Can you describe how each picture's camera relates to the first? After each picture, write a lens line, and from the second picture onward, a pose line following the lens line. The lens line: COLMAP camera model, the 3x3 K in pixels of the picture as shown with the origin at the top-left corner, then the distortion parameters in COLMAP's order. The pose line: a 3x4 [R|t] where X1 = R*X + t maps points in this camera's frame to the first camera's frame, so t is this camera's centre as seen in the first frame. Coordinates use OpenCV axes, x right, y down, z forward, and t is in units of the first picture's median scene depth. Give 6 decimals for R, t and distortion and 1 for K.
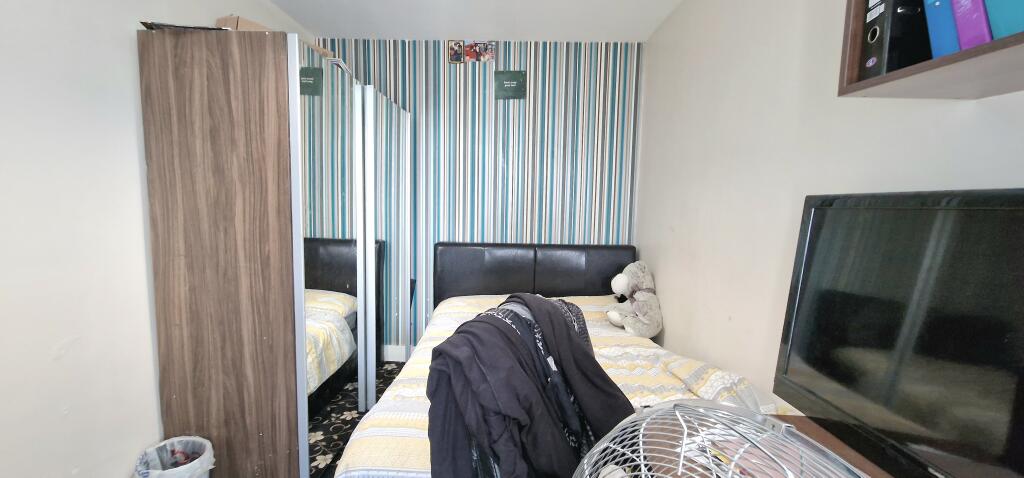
lens RADIAL K [[411.9, 0, 505.0], [0, 411.9, 237.4], [0, 0, 1]] dist [-0.002883, -0.000061]
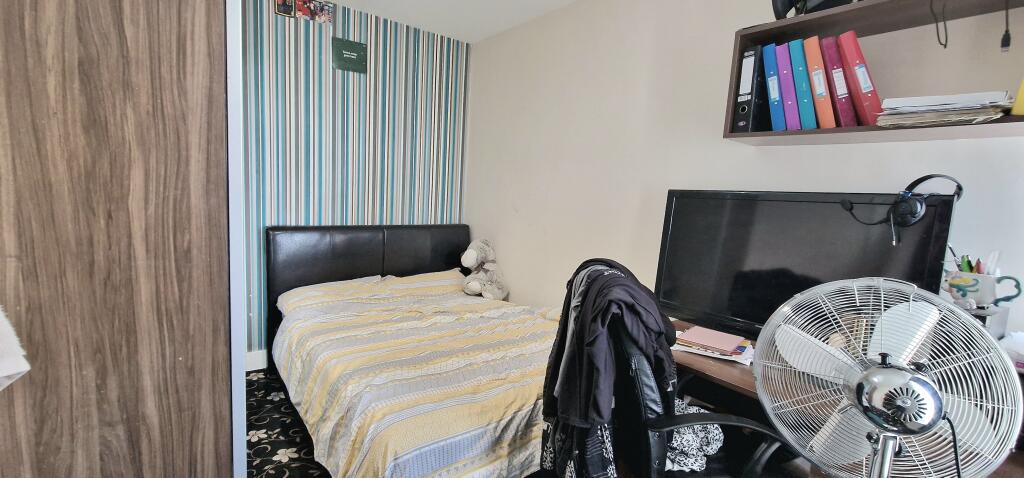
lens RADIAL K [[411.9, 0, 505.0], [0, 411.9, 237.4], [0, 0, 1]] dist [-0.002883, -0.000061]
pose [[0.795763, -0.043707, 0.604029, -0.553390], [0.014285, 0.998469, 0.053429, -0.006615], [-0.605440, -0.033888, 0.795169, 0.057138]]
